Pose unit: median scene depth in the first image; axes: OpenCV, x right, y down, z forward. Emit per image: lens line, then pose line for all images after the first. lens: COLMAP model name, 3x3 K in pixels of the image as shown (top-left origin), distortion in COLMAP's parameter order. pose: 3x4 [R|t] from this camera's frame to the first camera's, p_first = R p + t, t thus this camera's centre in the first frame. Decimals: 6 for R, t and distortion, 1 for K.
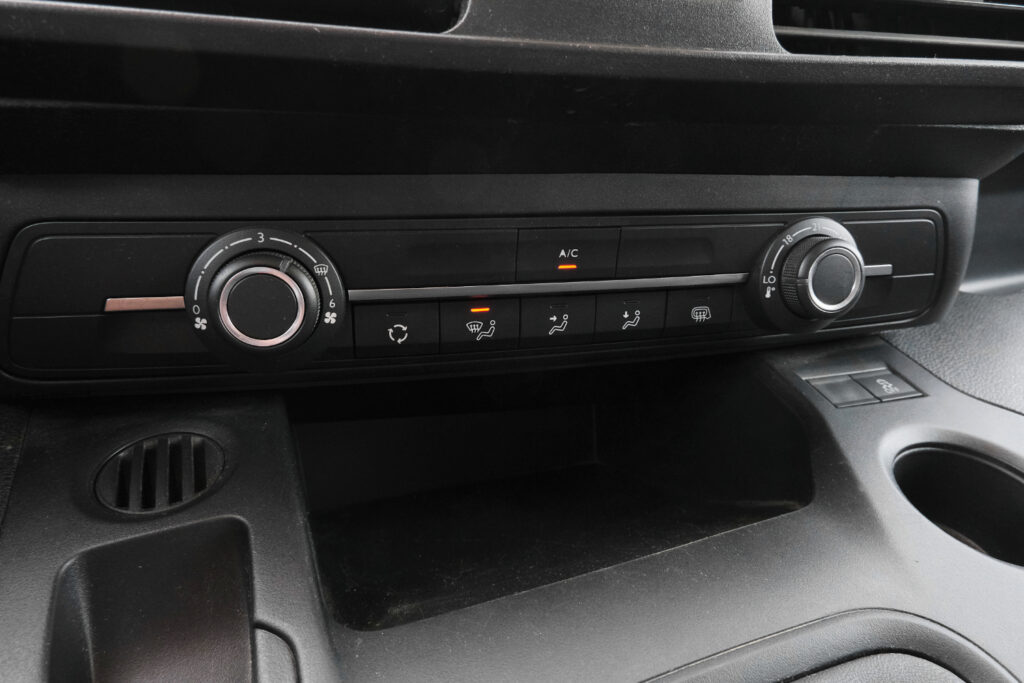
lens RADIAL K [[632.7, 0, 513.9], [0, 632.7, 340.3], [0, 0, 1]] dist [0.003118, 0.001625]
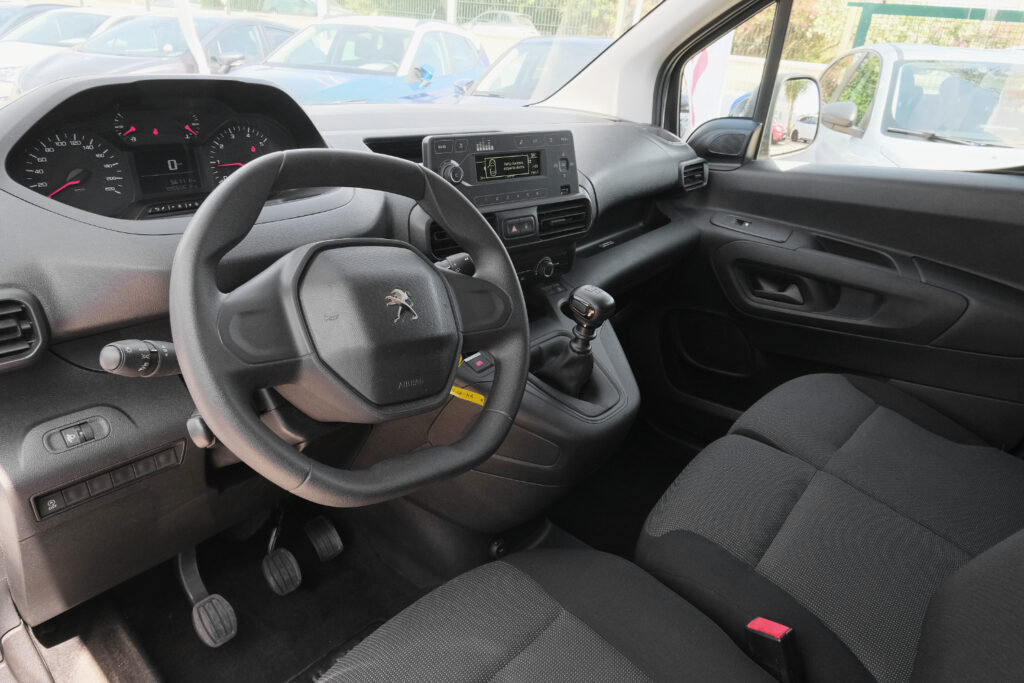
lens RADIAL K [[632.7, 0, 512.1], [0, 632.7, 338.7], [0, 0, 1]] dist [0.003118, 0.001625]
pose [[0.901577, -0.128203, 0.413186, -1.775459], [0.042816, 0.976835, 0.209666, -0.600648], [-0.430495, -0.171339, 0.886181, -3.187978]]
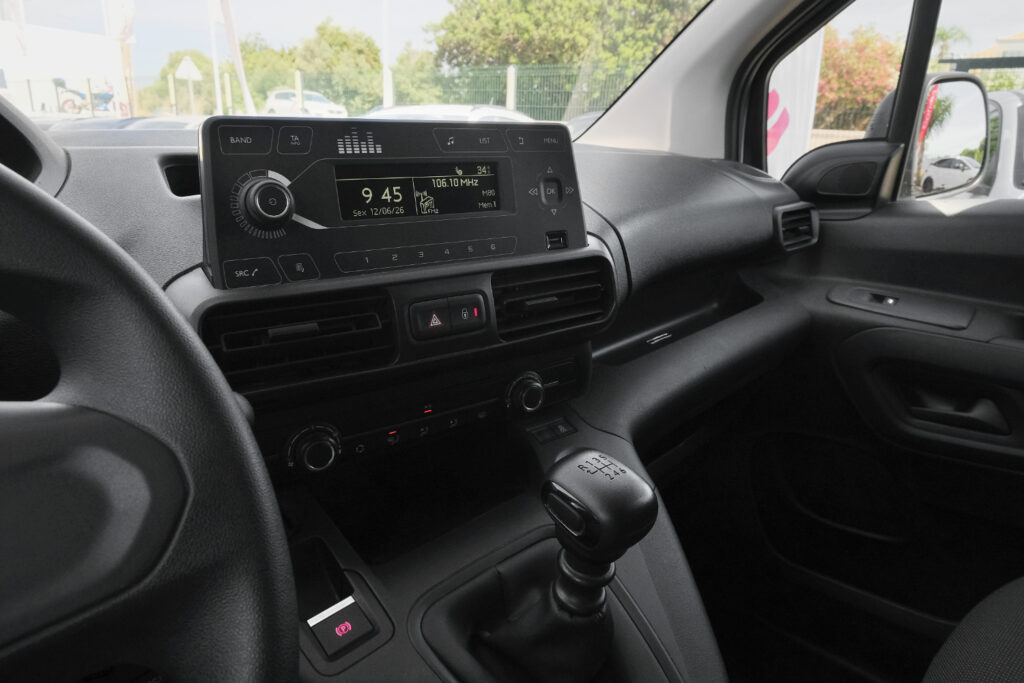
lens RADIAL K [[632.7, 0, 506.6], [0, 632.7, 361.6], [0, 0, 1]] dist [0.003118, 0.001625]
pose [[0.943197, -0.102072, 0.316167, -0.347692], [0.073415, 0.992144, 0.101292, -0.485619], [-0.324022, -0.072327, 0.943281, -1.258060]]
